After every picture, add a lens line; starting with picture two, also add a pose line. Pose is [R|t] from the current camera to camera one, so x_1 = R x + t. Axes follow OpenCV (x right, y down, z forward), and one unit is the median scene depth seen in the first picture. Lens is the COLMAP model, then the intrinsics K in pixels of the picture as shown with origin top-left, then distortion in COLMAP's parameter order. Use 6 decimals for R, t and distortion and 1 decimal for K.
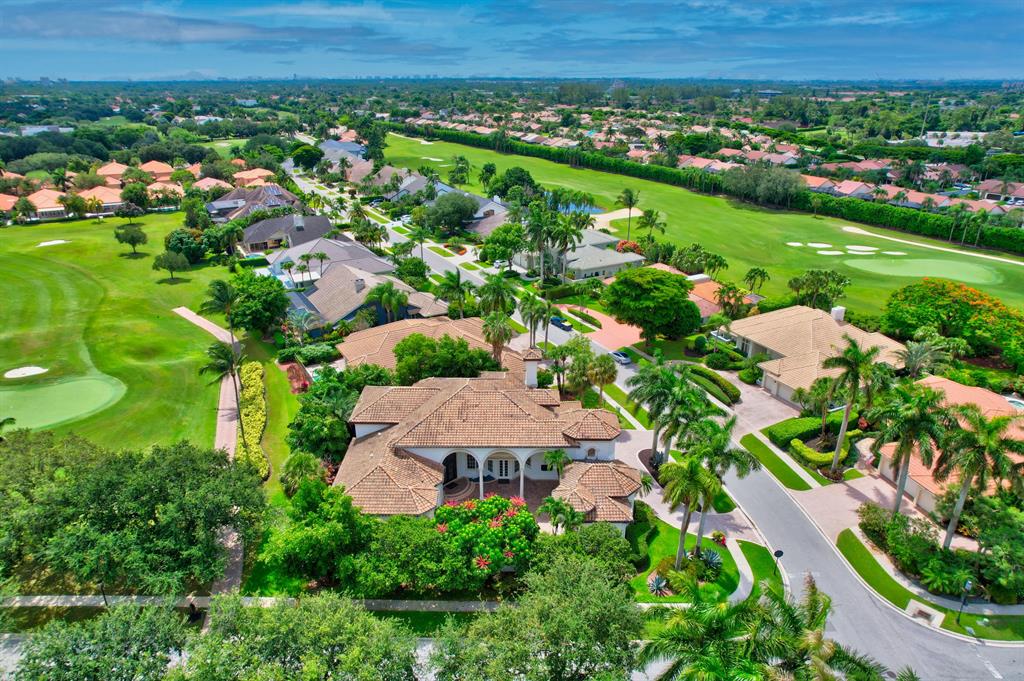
lens RADIAL K [[648.6, 0, 512.0], [0, 648.6, 340.5], [0, 0, 1]] dist [-0.084308, 0.075539]
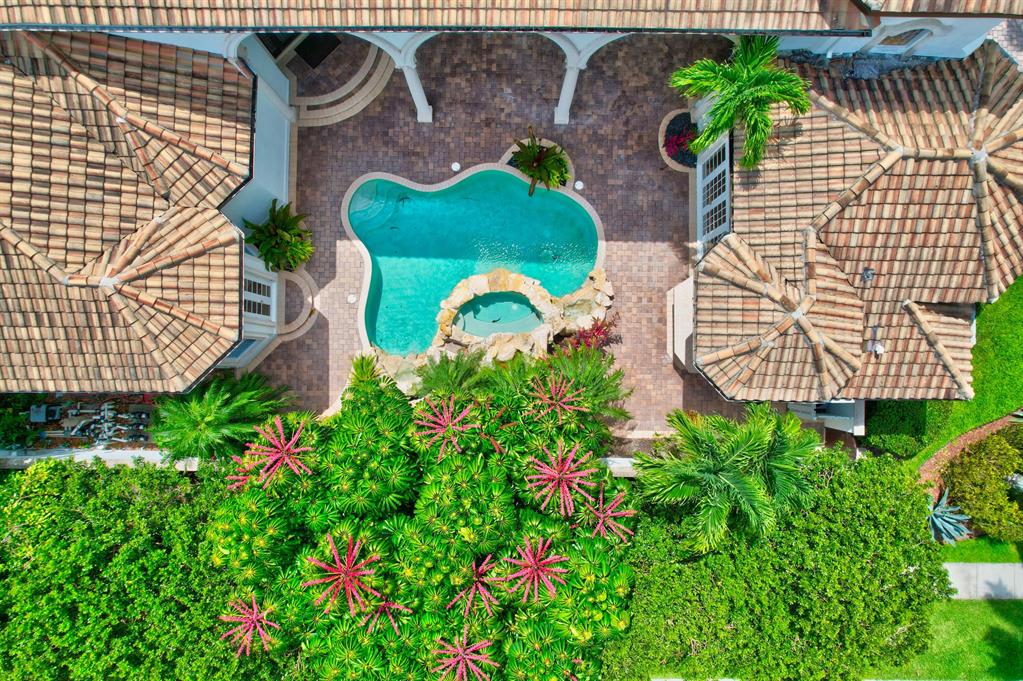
lens RADIAL K [[648.0, 0, 511.5], [0, 648.0, 340.5], [0, 0, 1]] dist [-0.084308, 0.075539]
pose [[0.999976, 0.005481, 0.004264, -0.005830], [-0.006088, 0.396525, 0.918004, 0.012528], [0.003341, -0.918008, 0.396549, 0.528635]]
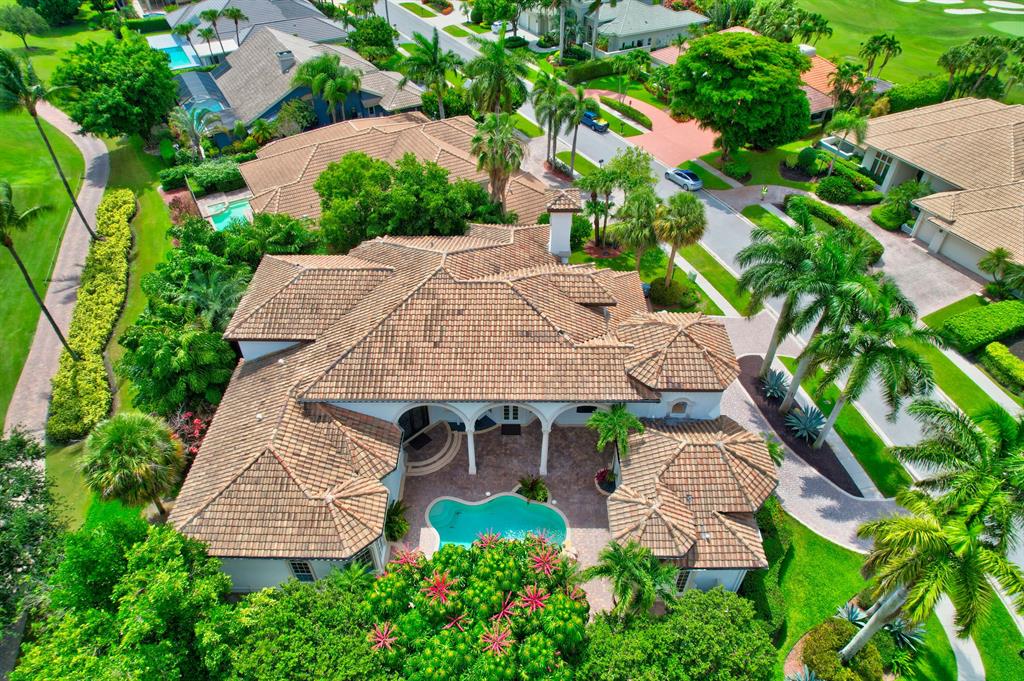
lens RADIAL K [[648.6, 0, 512.0], [0, 648.6, 340.5], [0, 0, 1]] dist [-0.084308, 0.075539]
pose [[0.999997, 0.001908, 0.001751, -0.009289], [-0.002374, 0.945757, 0.324866, -0.031034], [-0.001036, -0.324869, 0.945759, 0.336104]]
